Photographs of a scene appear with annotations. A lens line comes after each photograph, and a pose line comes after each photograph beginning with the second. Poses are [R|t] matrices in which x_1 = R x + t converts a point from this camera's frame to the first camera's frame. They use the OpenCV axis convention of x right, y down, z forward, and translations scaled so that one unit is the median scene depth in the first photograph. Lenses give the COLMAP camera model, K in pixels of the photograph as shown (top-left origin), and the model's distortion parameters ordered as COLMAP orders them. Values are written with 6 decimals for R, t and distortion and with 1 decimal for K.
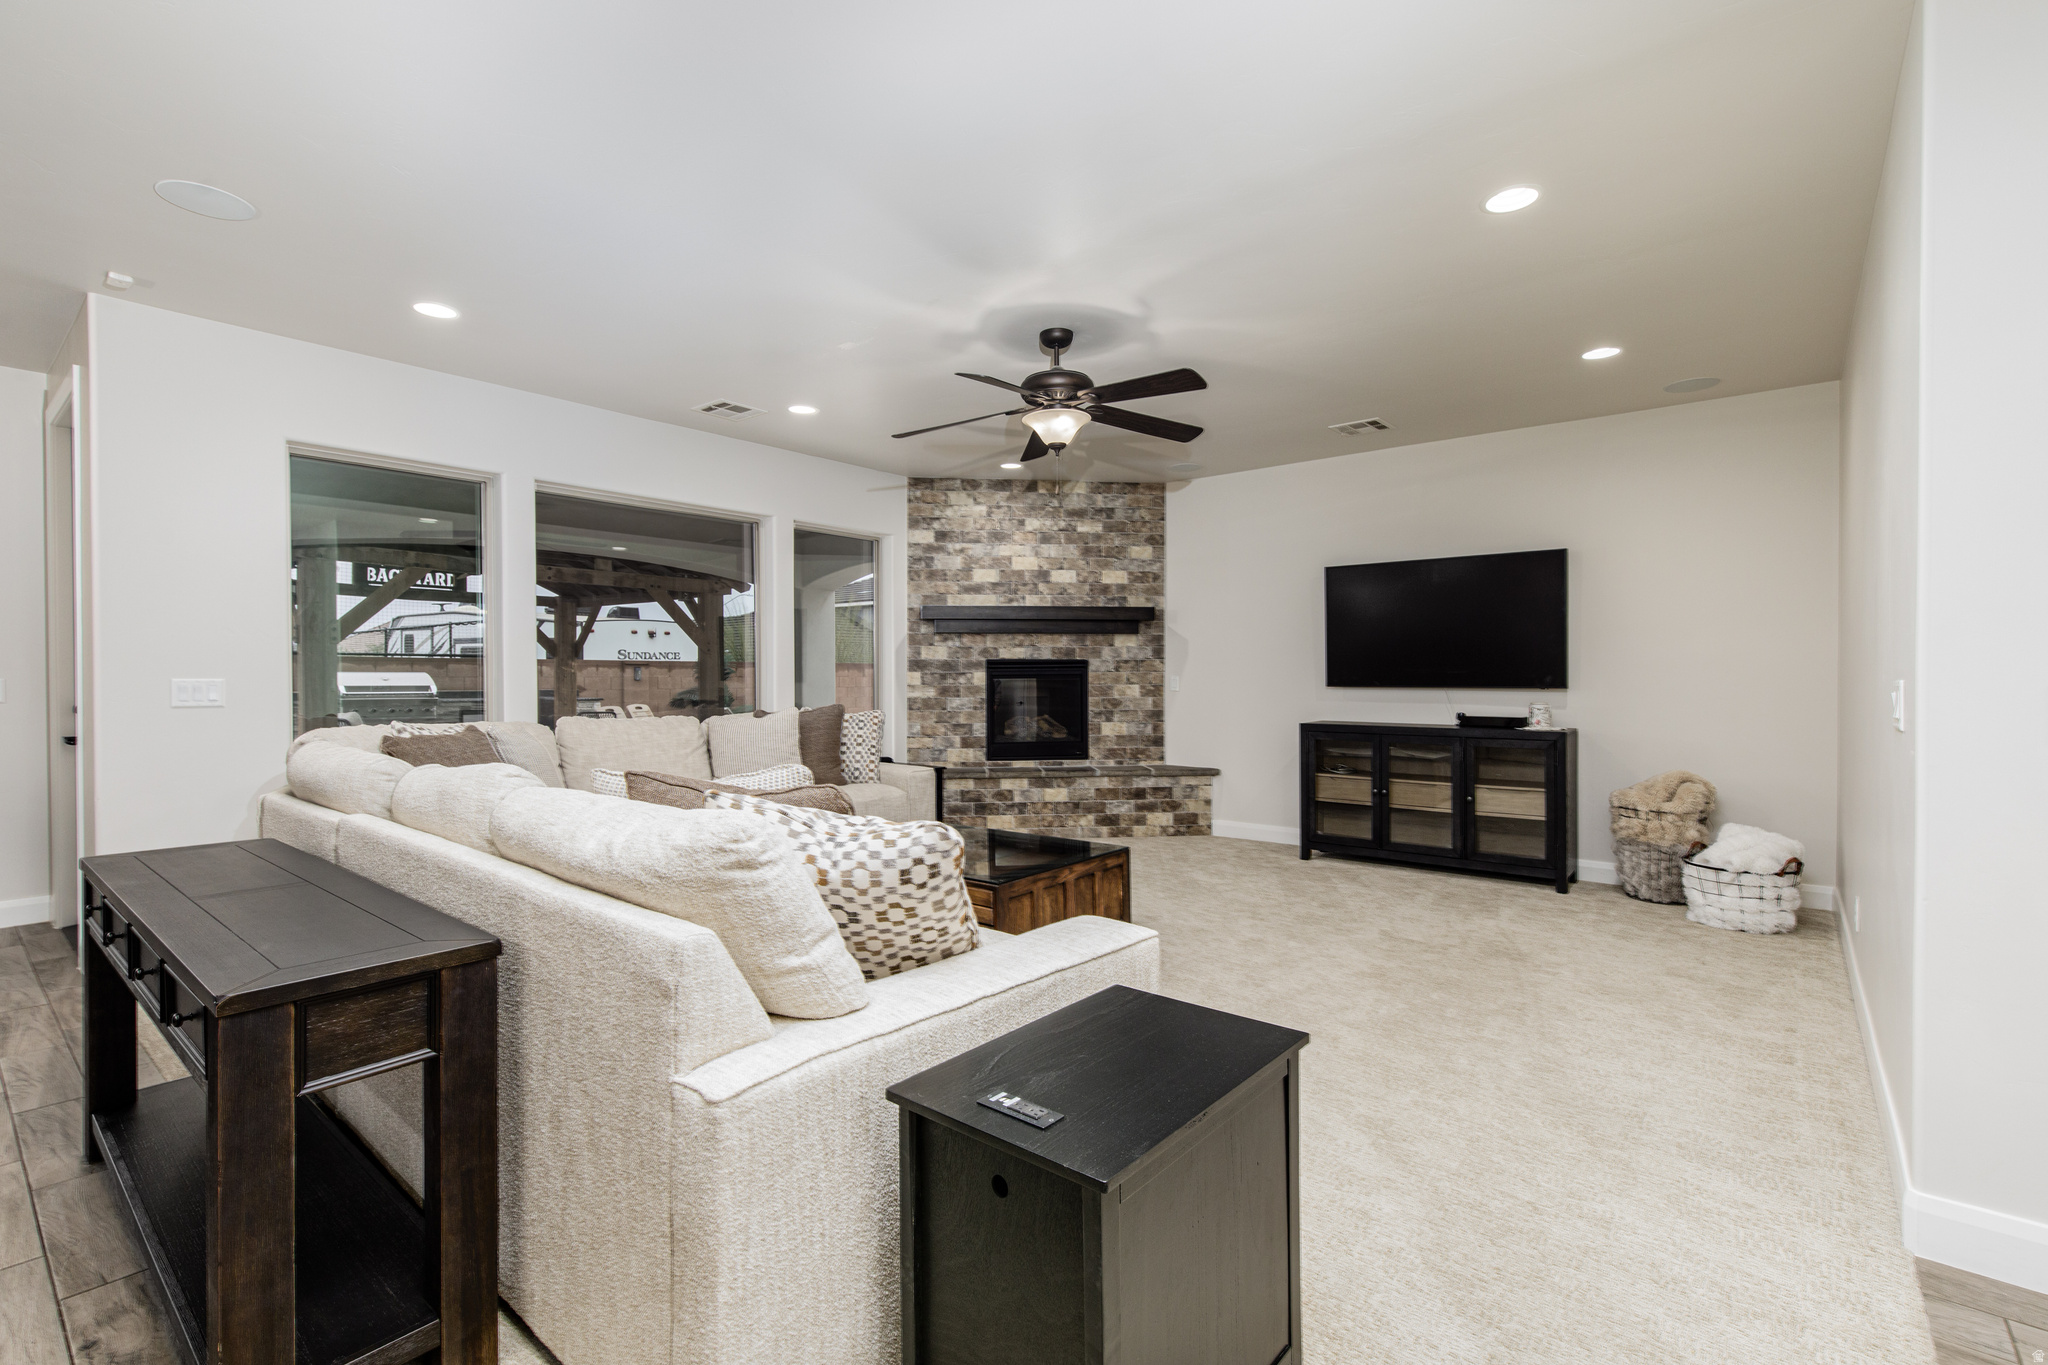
lens RADIAL K [[918.6, 0, 1029.5], [0, 918.6, 685.3], [0, 0, 1]] dist [0.004603, -0.001309]
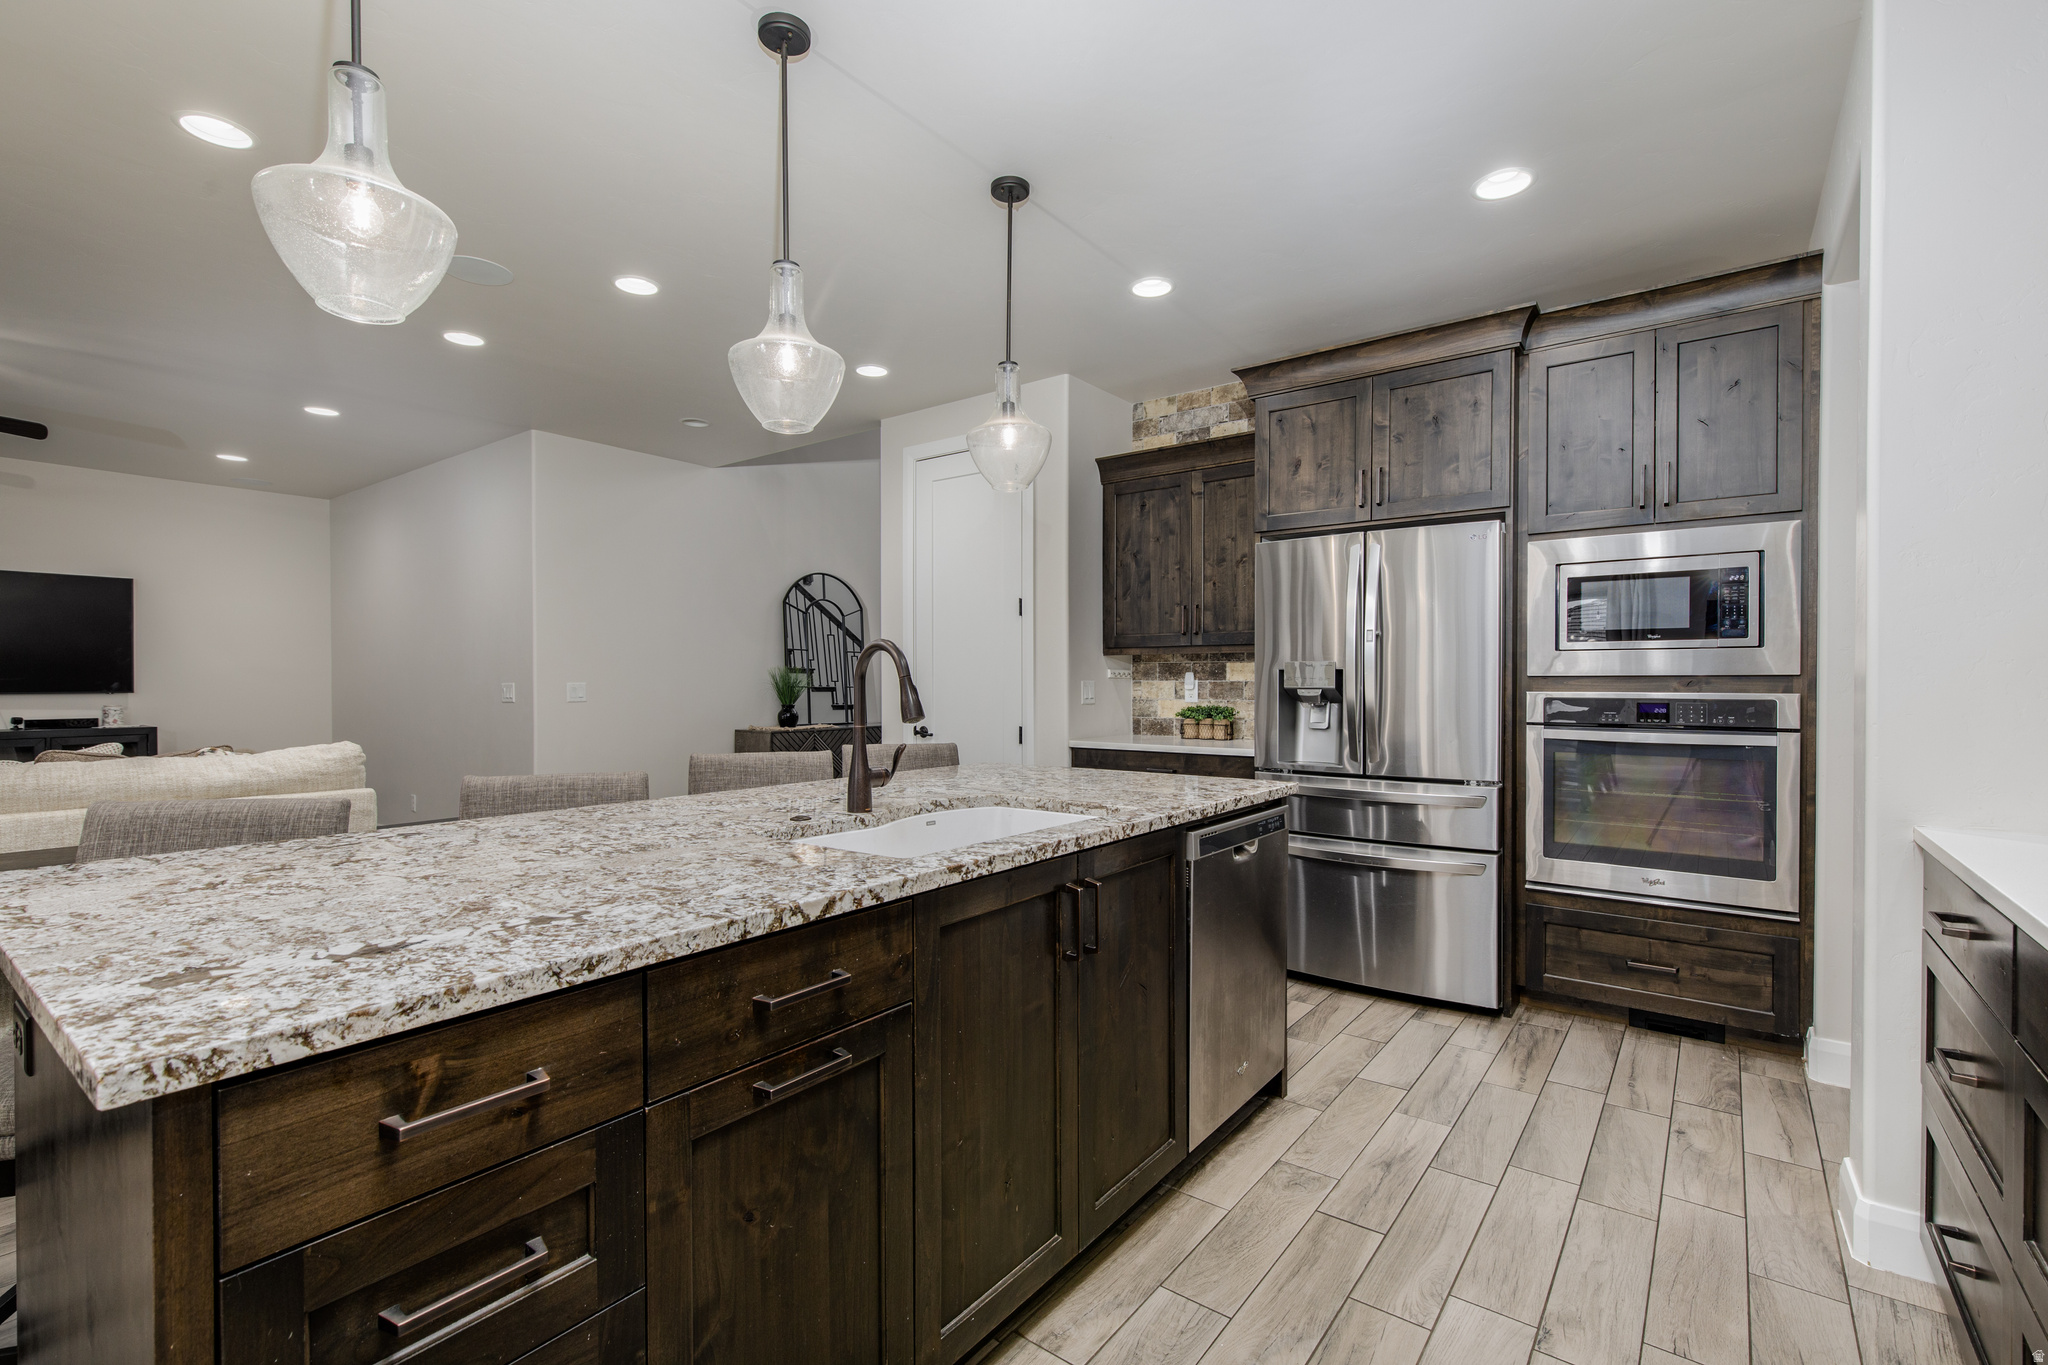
lens RADIAL K [[918.6, 0, 1029.5], [0, 918.6, 685.3], [0, 0, 1]] dist [0.004603, -0.001309]
pose [[-0.040955, -0.004309, 0.999152, -0.546163], [0.013146, 0.999902, 0.004851, 0.001988], [-0.999075, 0.013334, -0.040894, -0.119667]]
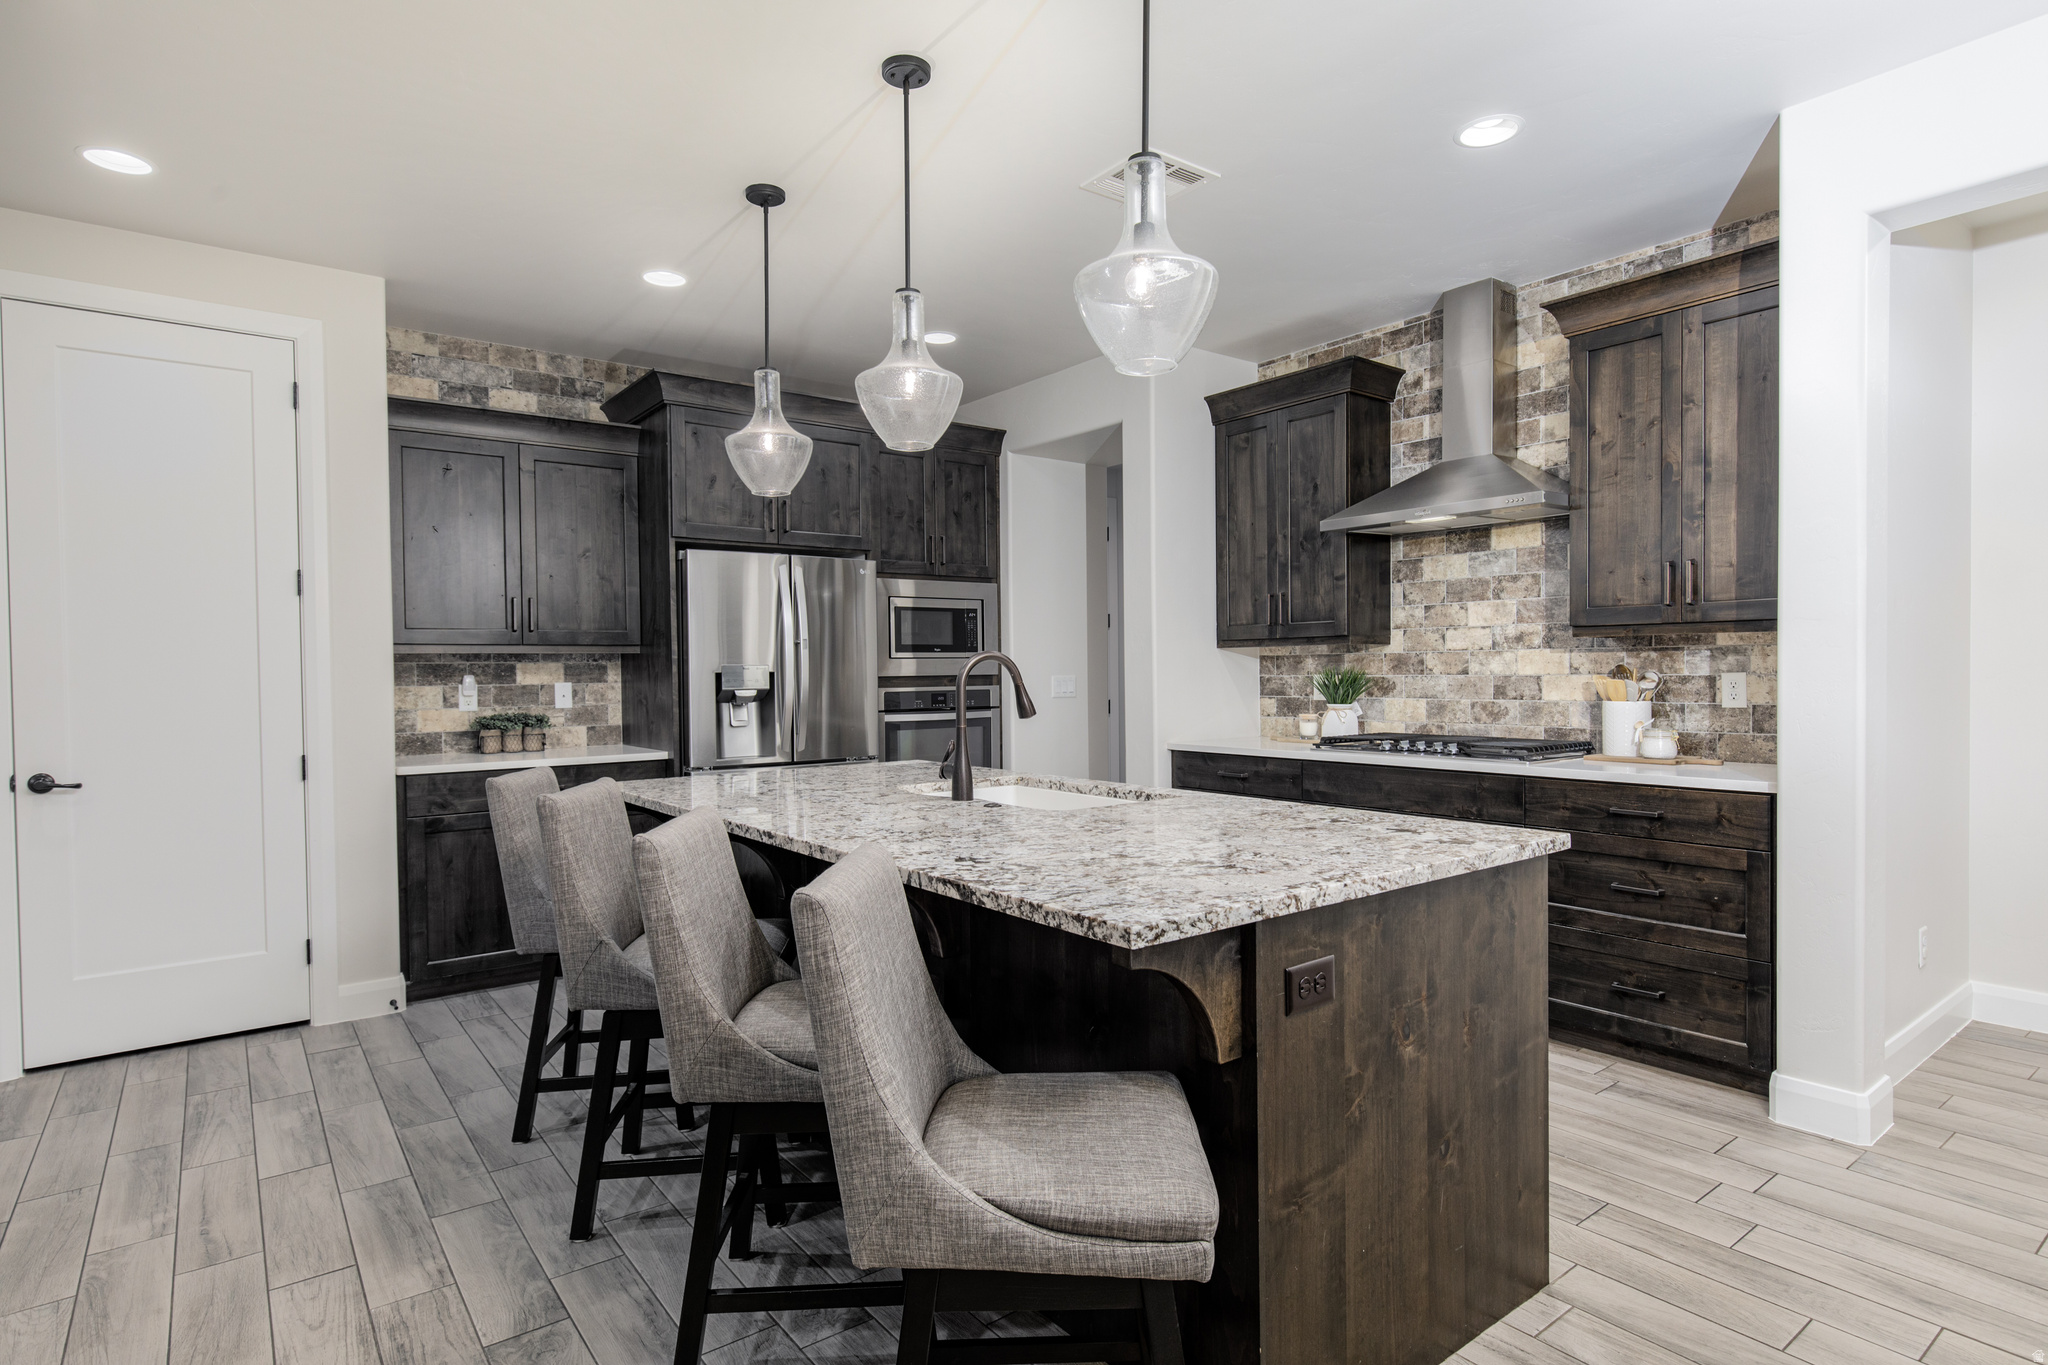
lens RADIAL K [[1075.2, 0, 1048.3], [0, 1075.2, 687.5], [0, 0, 1]] dist [-0.000253, -0.001101]
pose [[-0.975574, 0.004186, 0.219631, -0.363740], [0.011664, 0.999395, 0.032764, -0.013133], [-0.219361, 0.034525, -0.975033, 0.312131]]
